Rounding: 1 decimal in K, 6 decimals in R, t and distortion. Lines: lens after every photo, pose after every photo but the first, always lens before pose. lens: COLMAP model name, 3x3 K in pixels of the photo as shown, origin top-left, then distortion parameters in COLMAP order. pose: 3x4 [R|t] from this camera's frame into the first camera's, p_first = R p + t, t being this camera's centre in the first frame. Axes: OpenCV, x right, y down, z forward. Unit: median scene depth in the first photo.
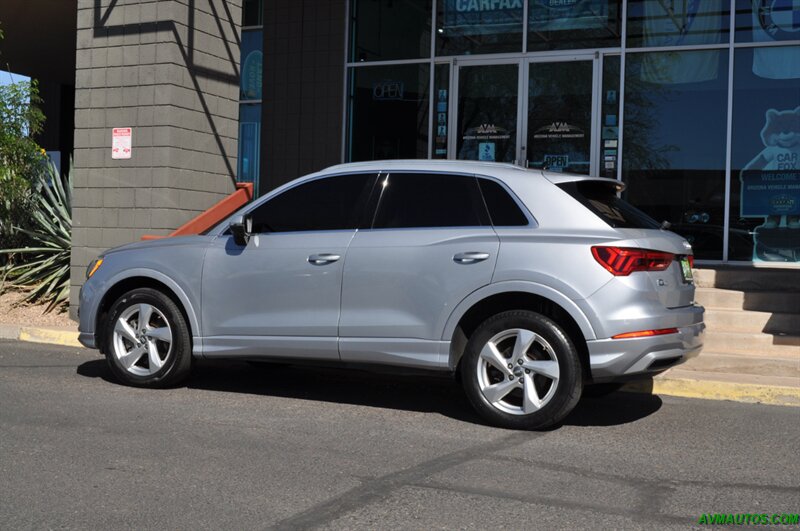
lens RADIAL K [[1034.2, 0, 400.0], [0, 1034.2, 265.5], [0, 0, 1]] dist [-0.023322, -0.020588]
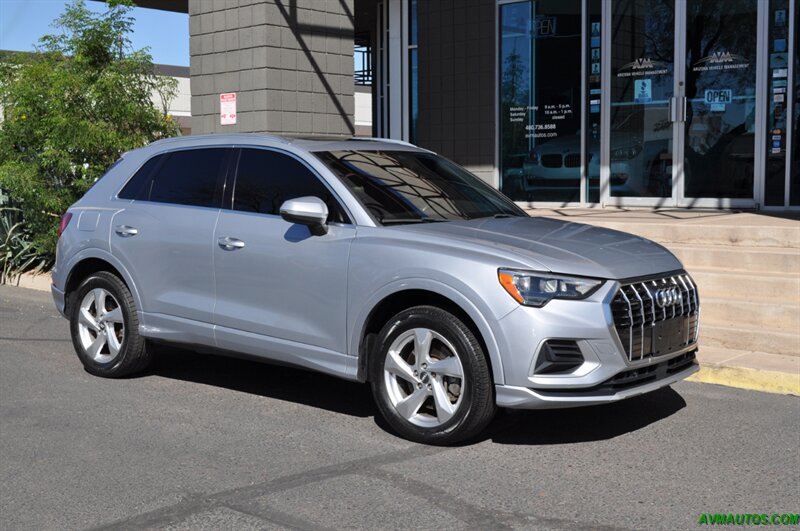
lens RADIAL K [[1063.1, 0, 400.0], [0, 1063.1, 265.5], [0, 0, 1]] dist [-0.010511, -0.017541]
pose [[0.951563, -0.008966, -0.307324, 0.186759], [0.029606, 0.997602, 0.062565, -0.024841], [0.306026, -0.068633, 0.949546, 0.060922]]
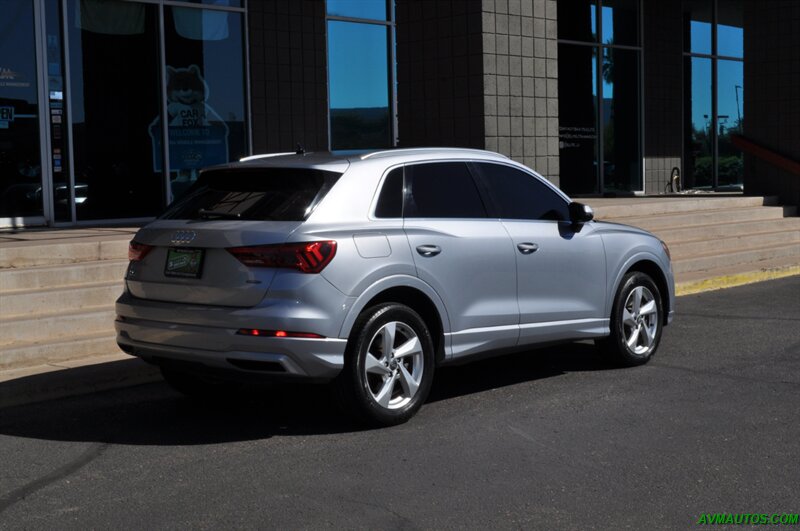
lens RADIAL K [[1202.0, 0, 400.0], [0, 1202.0, 265.5], [0, 0, 1]] dist [-0.026865, -0.050716]
pose [[0.349354, -0.110609, 0.930439, -0.730347], [0.046664, 0.993830, 0.100624, -0.066554], [-0.935828, 0.008264, 0.352360, 0.381719]]
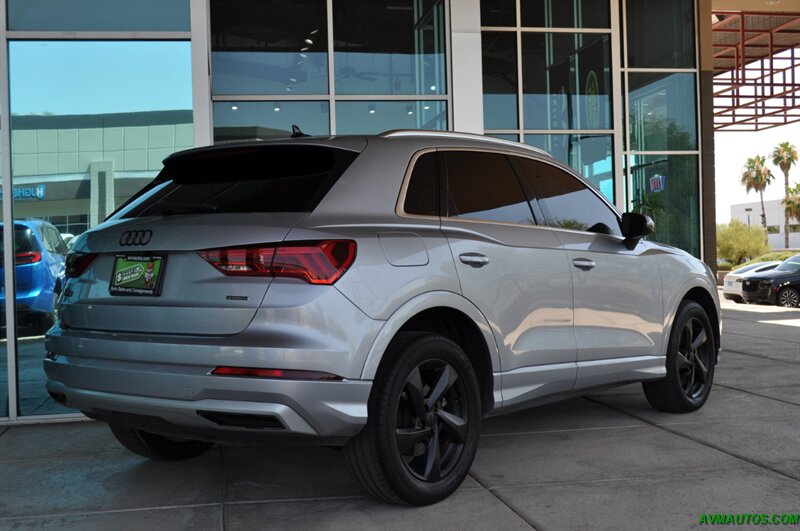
lens RADIAL K [[1006.5, 0, 400.0], [0, 1006.5, 265.5], [0, 0, 1]] dist [-0.084381, -0.019394]
pose [[0.300181, -0.048101, 0.952669, -0.521318], [0.054976, 0.997940, 0.033064, -0.023405], [-0.952297, 0.042449, 0.302208, 0.497050]]
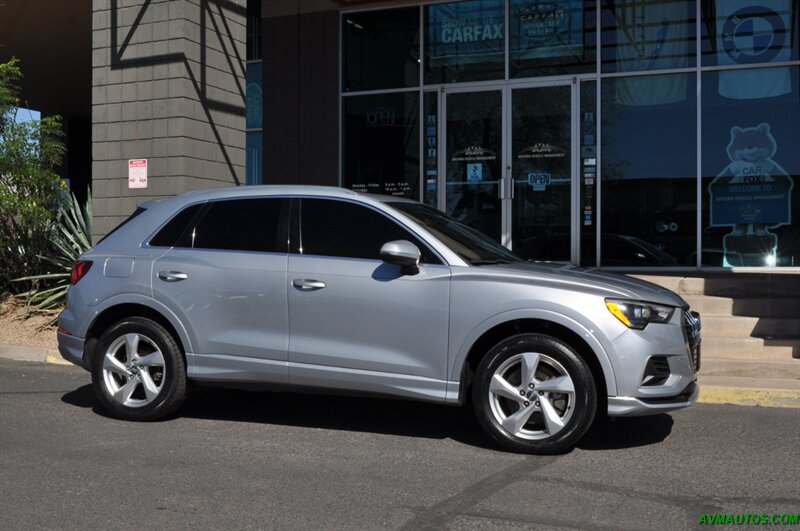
lens RADIAL K [[923.0, 0, 400.0], [0, 923.0, 265.5], [0, 0, 1]] dist [-0.034588, -0.031513]
pose [[0.999145, -0.028566, 0.029882, -0.028927], [0.028719, 0.999577, -0.004674, -0.011119], [-0.029736, 0.005528, 0.999543, 0.043521]]
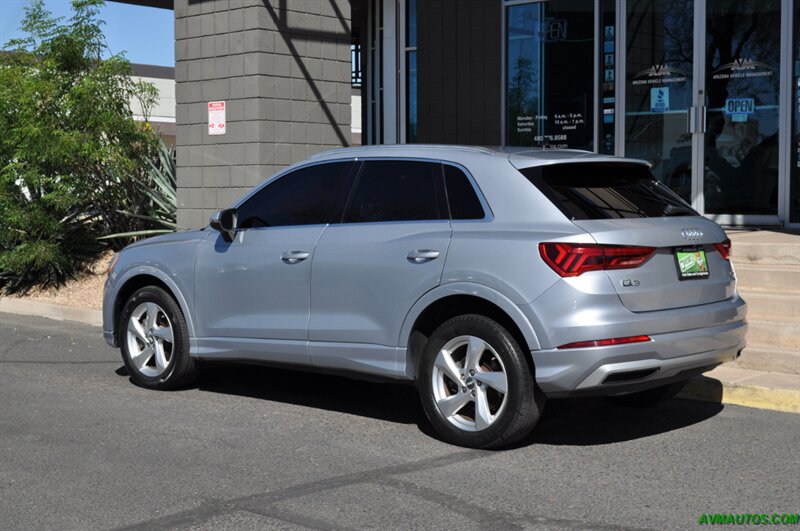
lens RADIAL K [[1232.4, 0, 400.0], [0, 1232.4, 265.5], [0, 0, 1]] dist [0.000183, 0.016540]
pose [[0.954514, -0.014208, -0.297828, 0.201526], [0.027298, 0.998833, 0.039837, -0.023367], [0.296915, -0.046155, 0.953788, -0.017925]]
